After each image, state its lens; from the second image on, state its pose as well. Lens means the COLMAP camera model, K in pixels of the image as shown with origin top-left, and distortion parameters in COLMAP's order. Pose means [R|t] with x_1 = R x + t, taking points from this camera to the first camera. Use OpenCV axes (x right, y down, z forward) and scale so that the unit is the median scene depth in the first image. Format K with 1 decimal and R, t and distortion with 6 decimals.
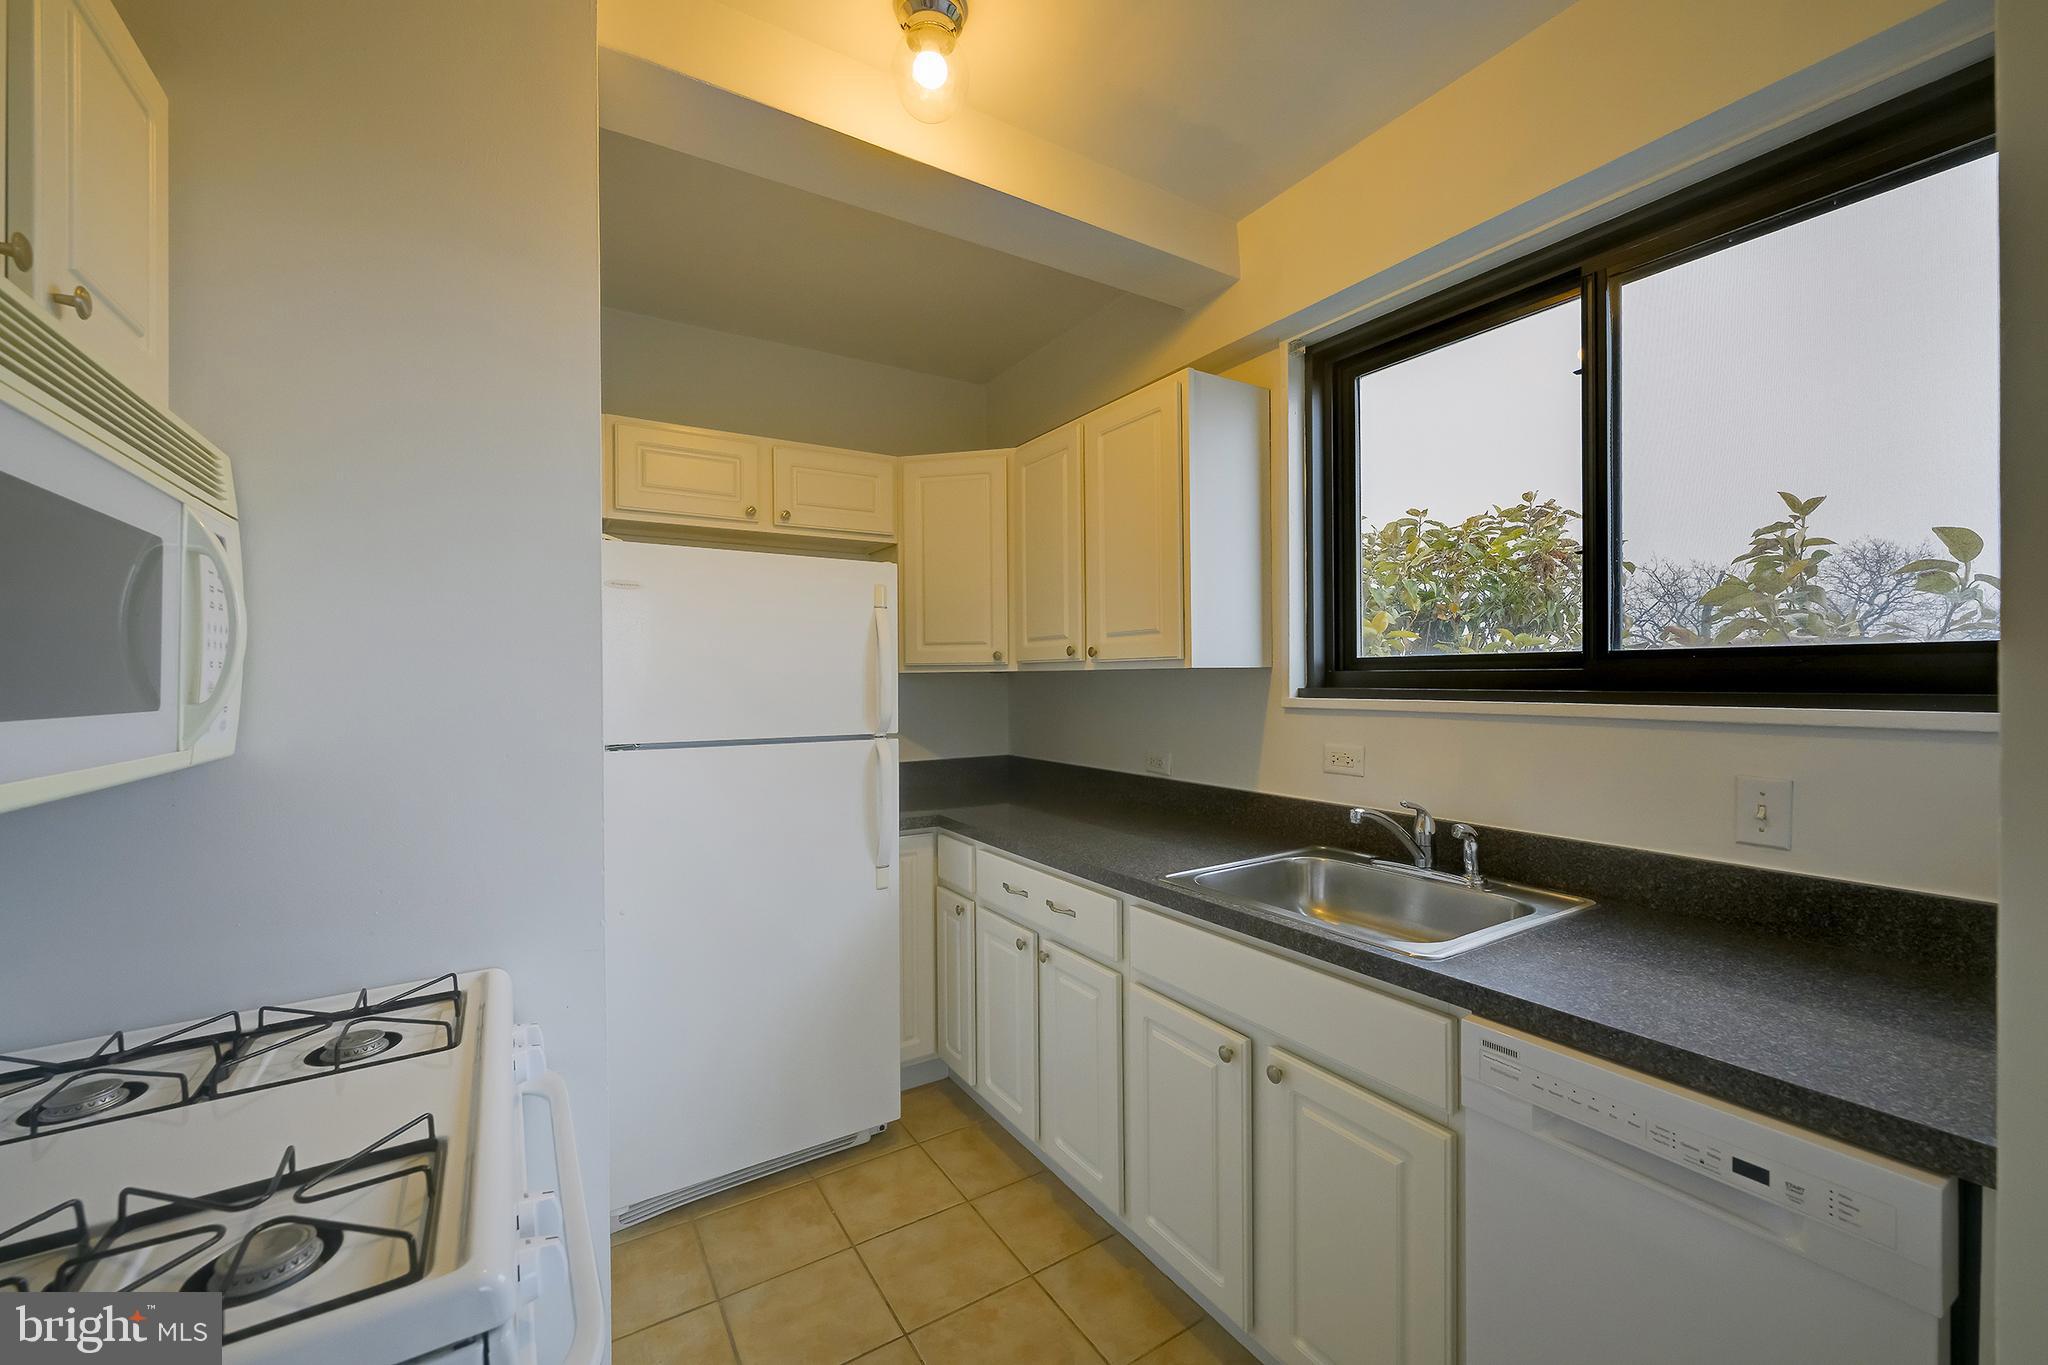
lens RADIAL K [[811.7, 0, 1035.0], [0, 811.7, 683.5], [0, 0, 1]] dist [-0.001968, 0.000029]
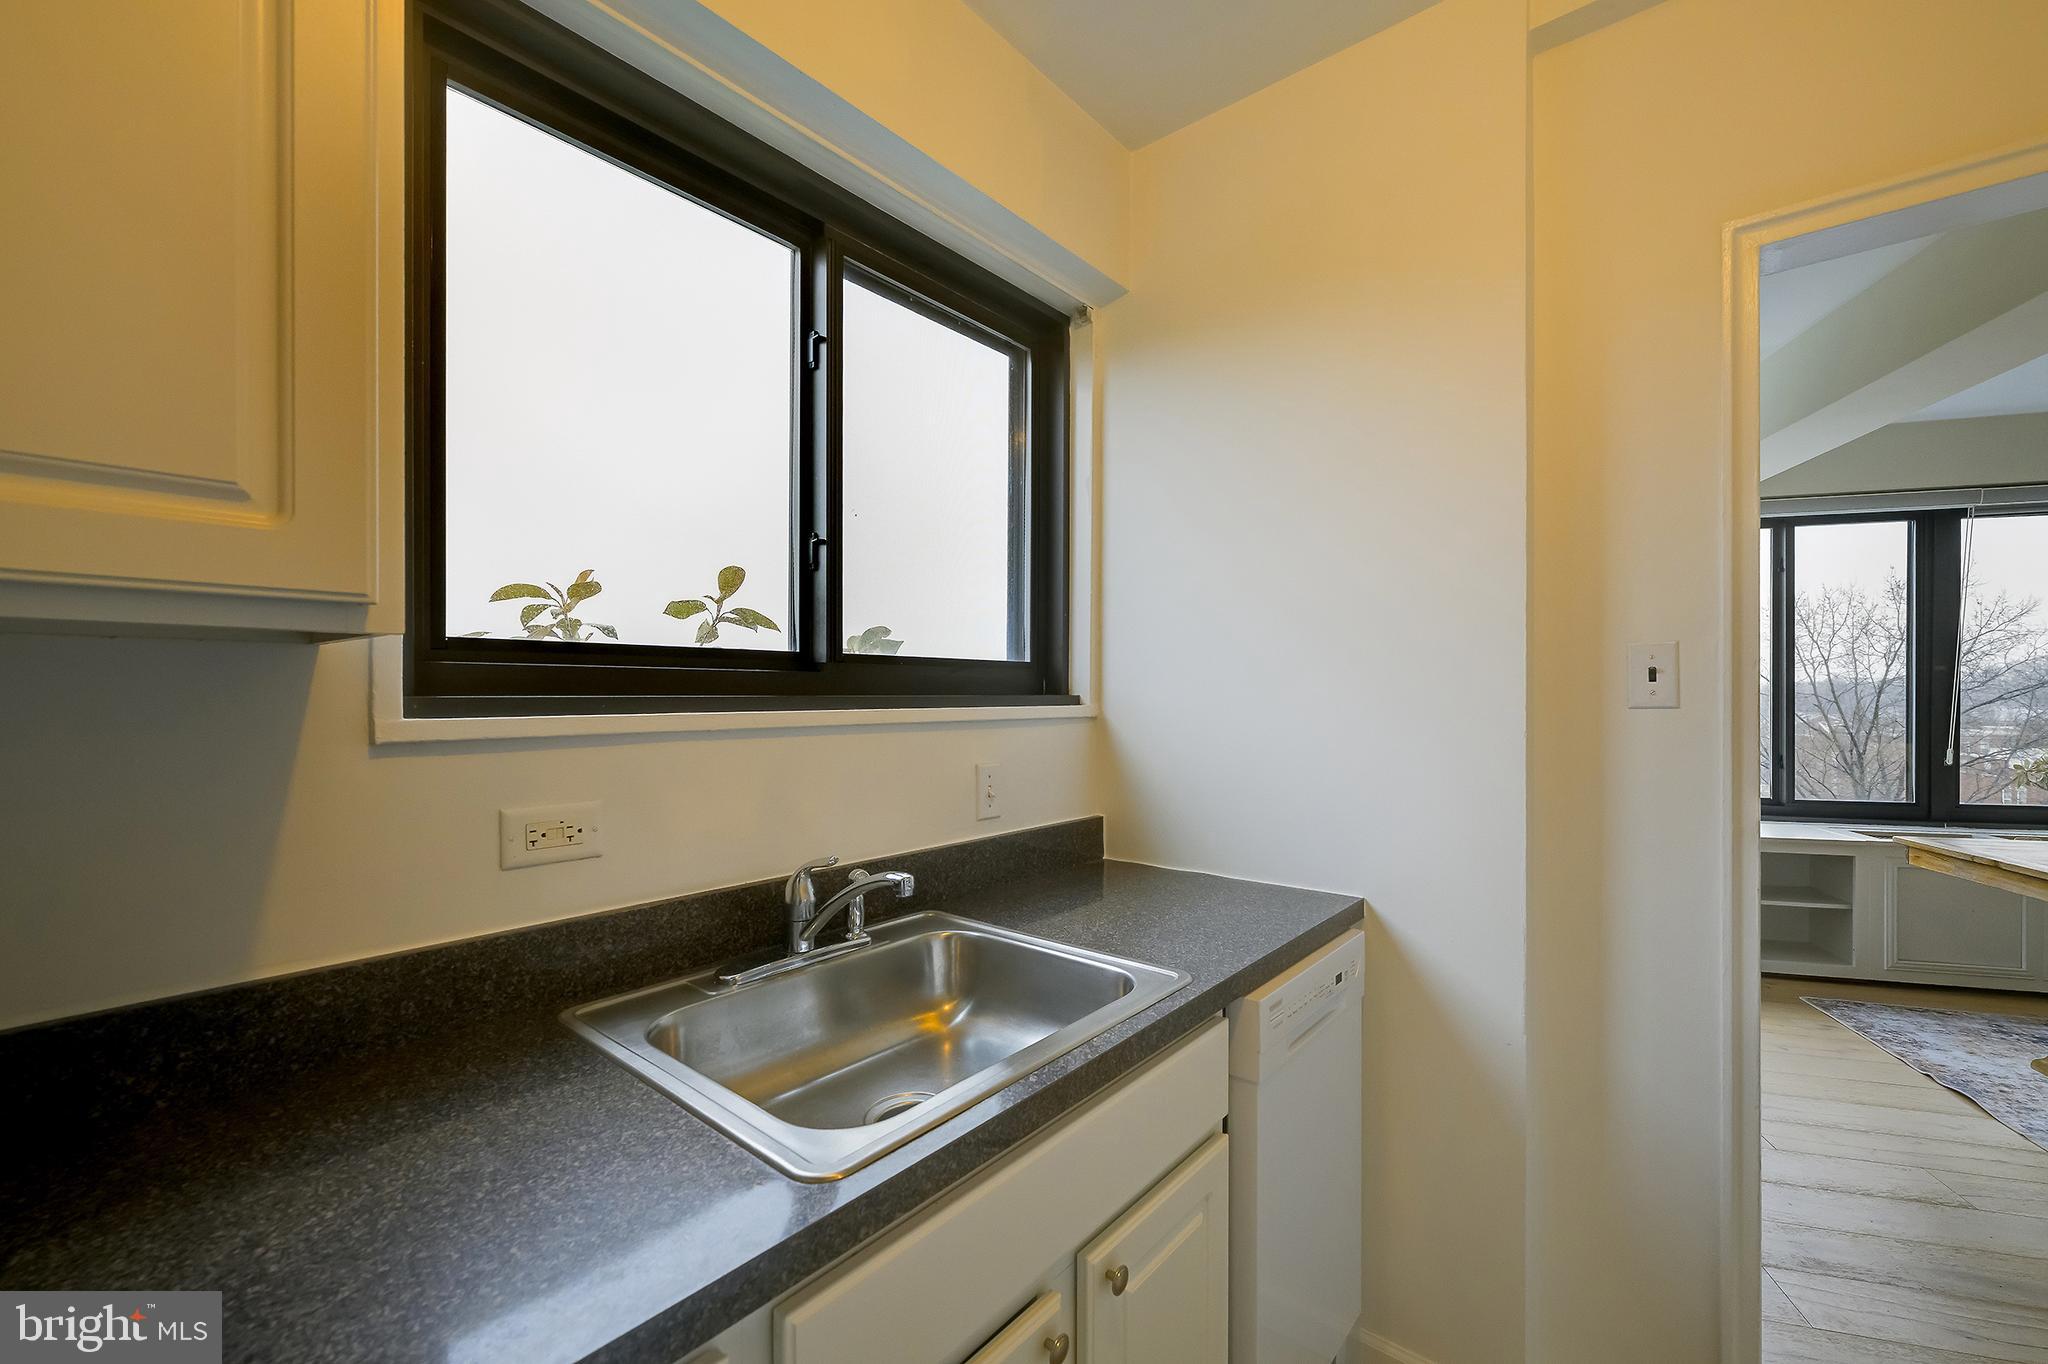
lens RADIAL K [[811.7, 0, 1035.0], [0, 811.7, 683.0], [0, 0, 1]] dist [-0.001968, 0.000029]
pose [[-0.312547, 0.014878, 0.949786, -0.163593], [0.006200, 0.999888, -0.013623, 0.005291], [-0.949882, 0.001631, -0.312604, 0.675432]]
